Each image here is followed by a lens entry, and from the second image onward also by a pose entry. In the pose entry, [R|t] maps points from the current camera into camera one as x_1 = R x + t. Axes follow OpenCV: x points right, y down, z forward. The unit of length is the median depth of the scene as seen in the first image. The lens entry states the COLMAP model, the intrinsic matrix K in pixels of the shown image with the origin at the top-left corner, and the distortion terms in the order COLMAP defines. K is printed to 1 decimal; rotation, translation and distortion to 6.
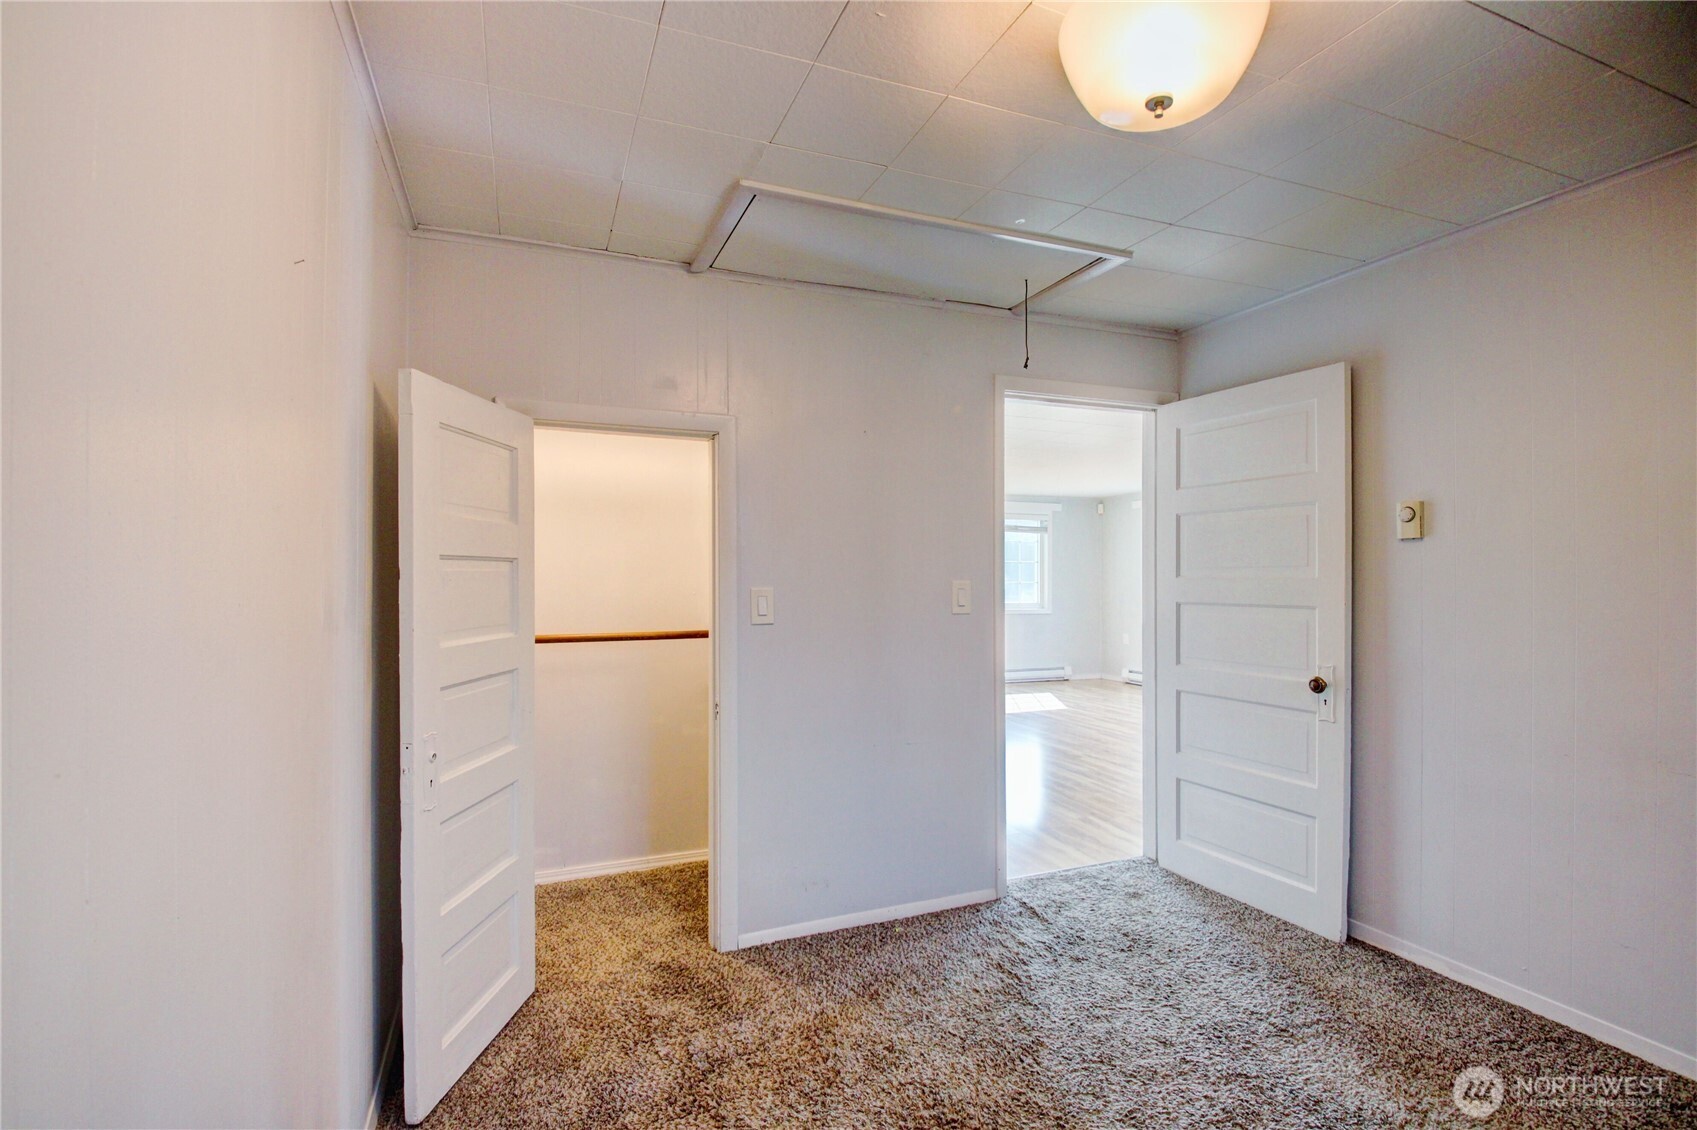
lens RADIAL K [[791.9, 0, 844.6], [0, 791.9, 572.4], [0, 0, 1]] dist [0.044801, -0.055767]
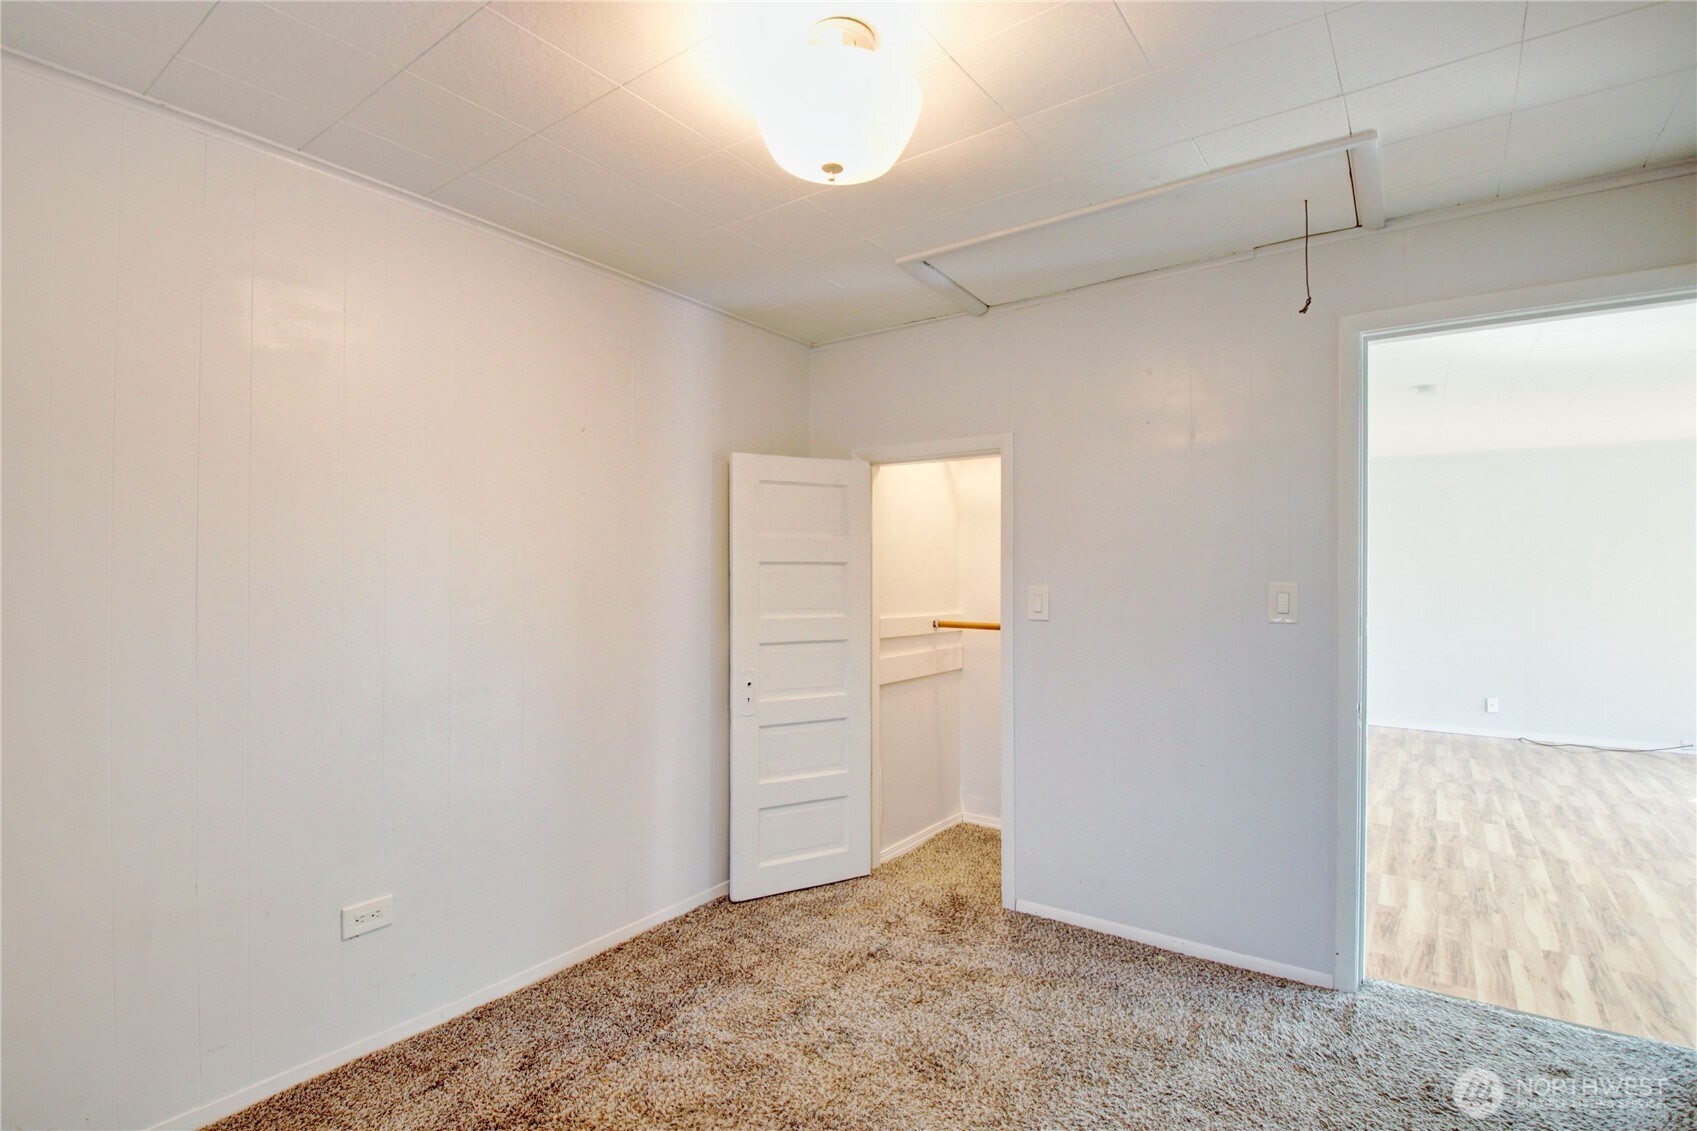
lens RADIAL K [[820.5, 0, 843.1], [0, 820.5, 571.6], [0, 0, 1]] dist [0.014483, -0.025042]
pose [[0.524989, 0.001238, -0.851108, 0.715587], [0.001267, 0.999997, 0.002236, -0.003741], [0.851108, -0.002252, 0.524986, 0.194135]]
